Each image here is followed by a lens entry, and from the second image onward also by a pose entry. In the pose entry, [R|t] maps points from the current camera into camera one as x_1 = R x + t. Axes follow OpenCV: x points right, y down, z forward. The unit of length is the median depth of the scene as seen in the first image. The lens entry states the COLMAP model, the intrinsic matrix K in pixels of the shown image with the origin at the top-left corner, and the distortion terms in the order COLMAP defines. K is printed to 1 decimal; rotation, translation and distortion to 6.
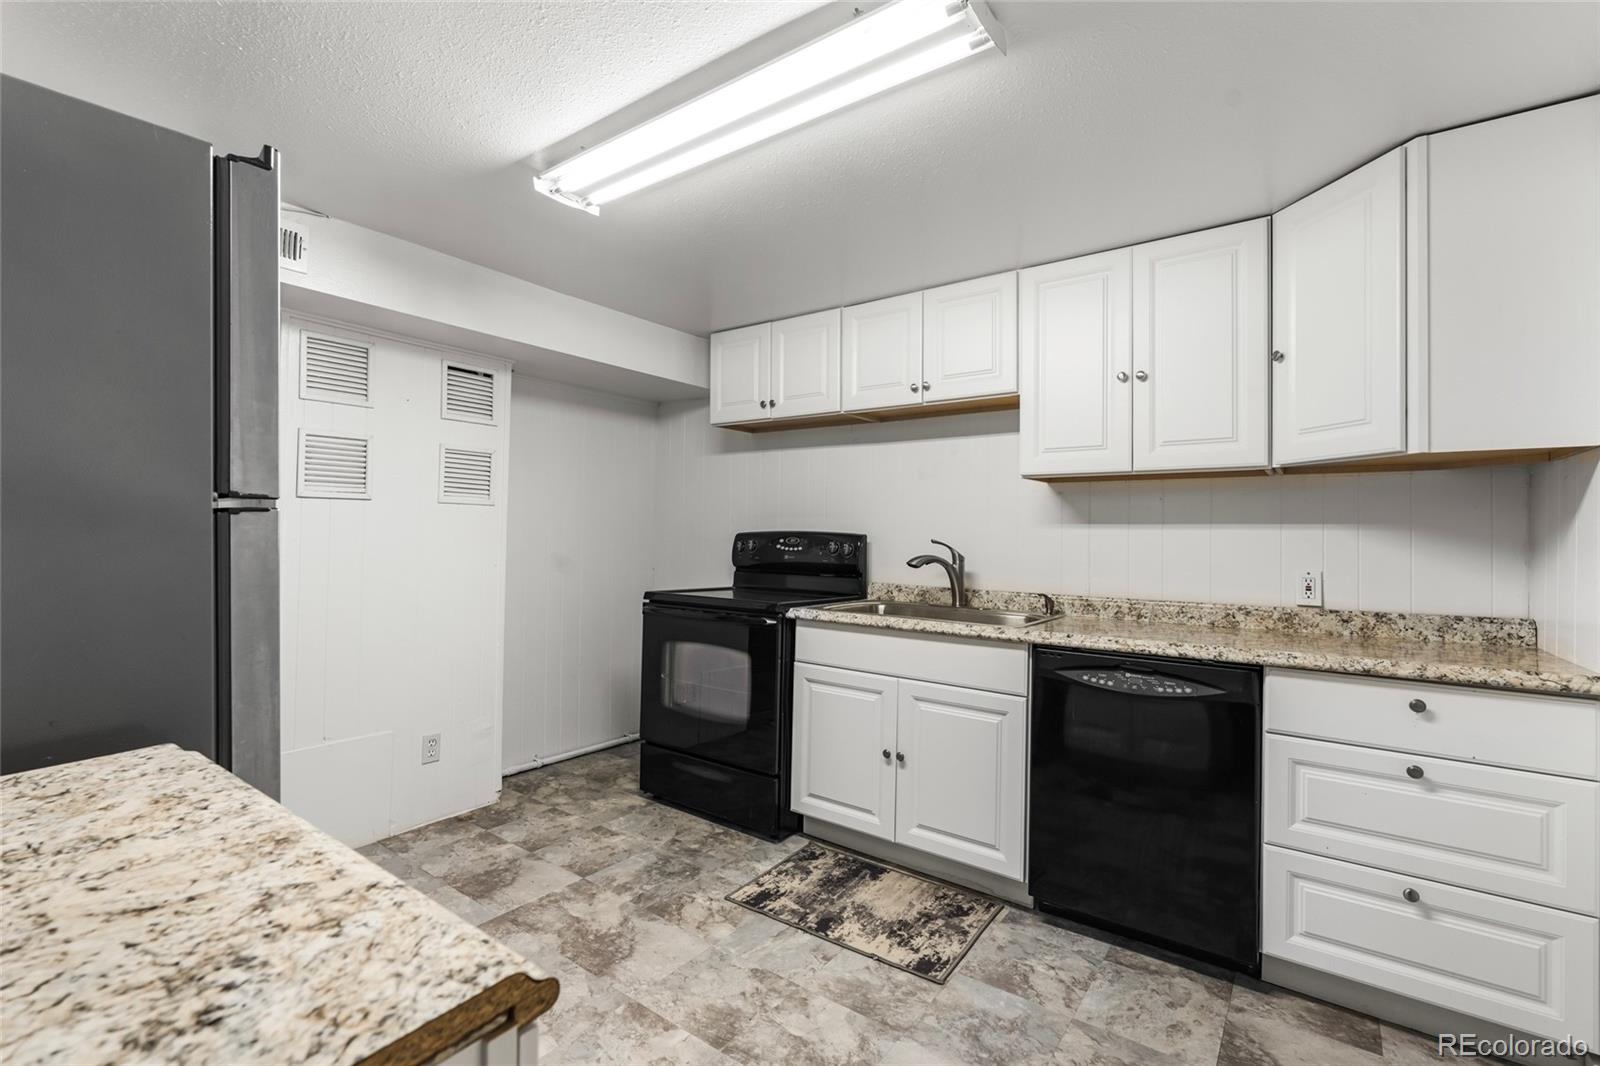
lens RADIAL K [[704.6, 0, 799.0], [0, 704.6, 522.8], [0, 0, 1]] dist [-0.001398, -0.000491]
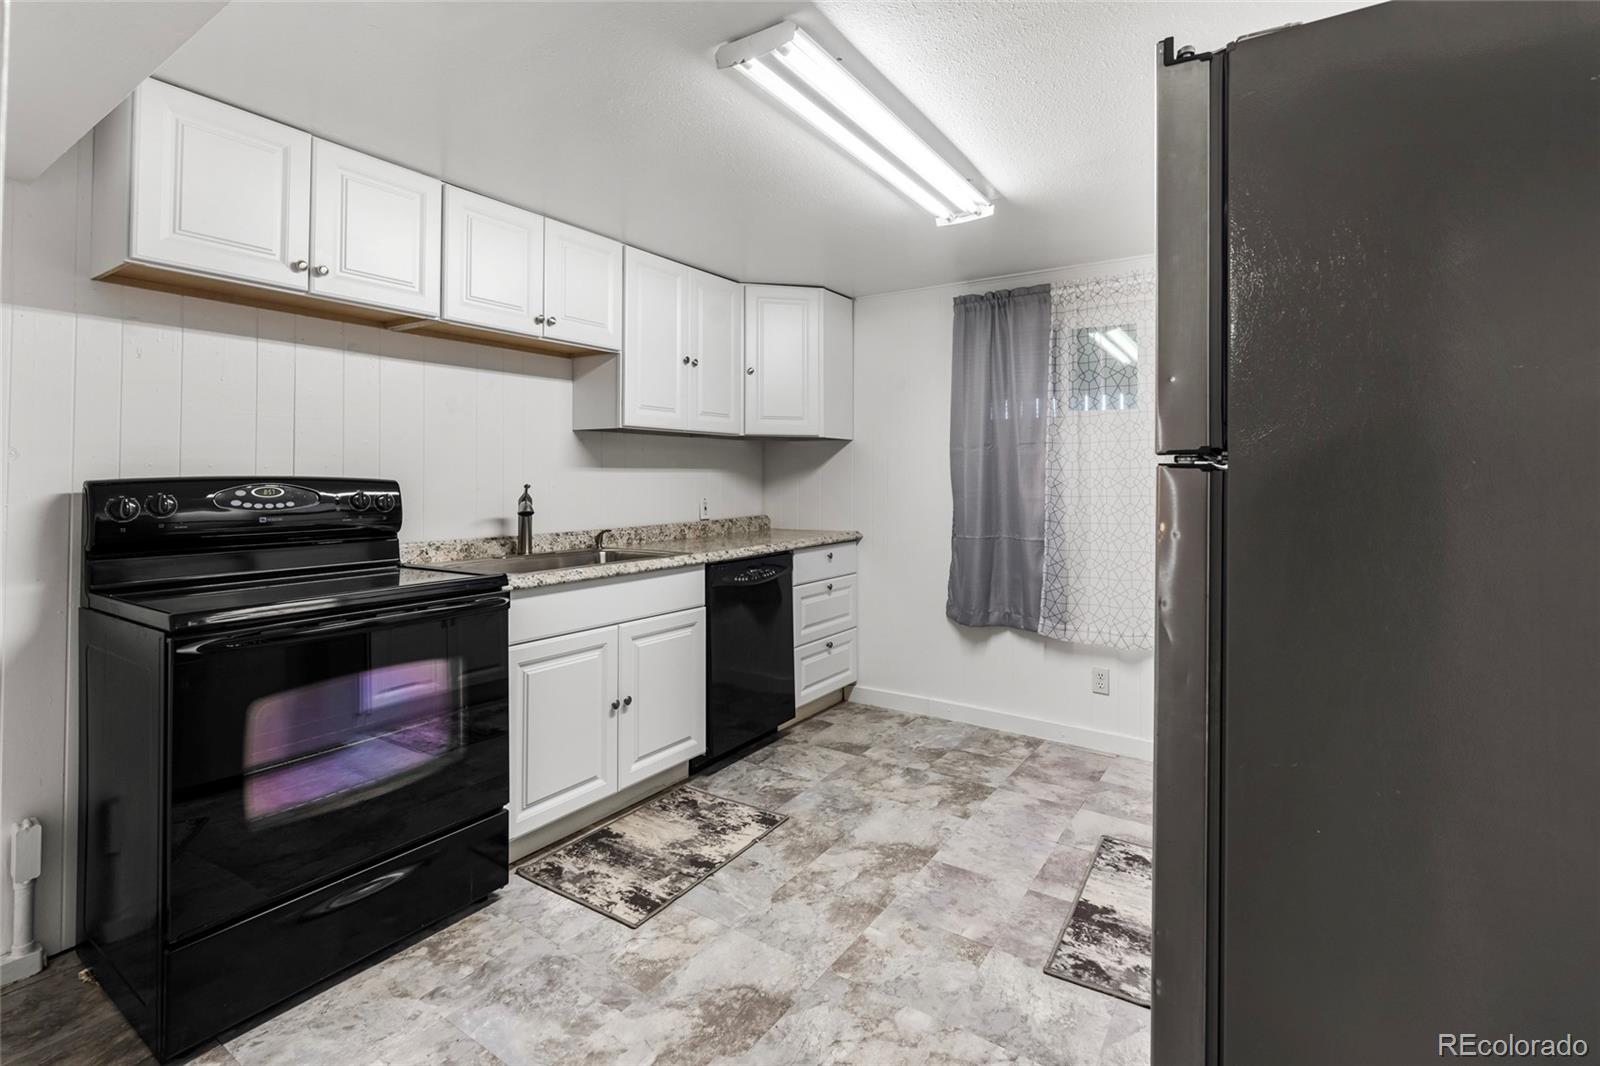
lens RADIAL K [[732.2, 0, 799.3], [0, 732.2, 445.7], [0, 0, 1]] dist [0.000863, 0.000176]
pose [[-0.035937, 0.027322, 0.998980, -1.011156], [-0.018616, 0.999434, -0.028004, -0.008363], [-0.999181, -0.019603, -0.035409, 0.876701]]
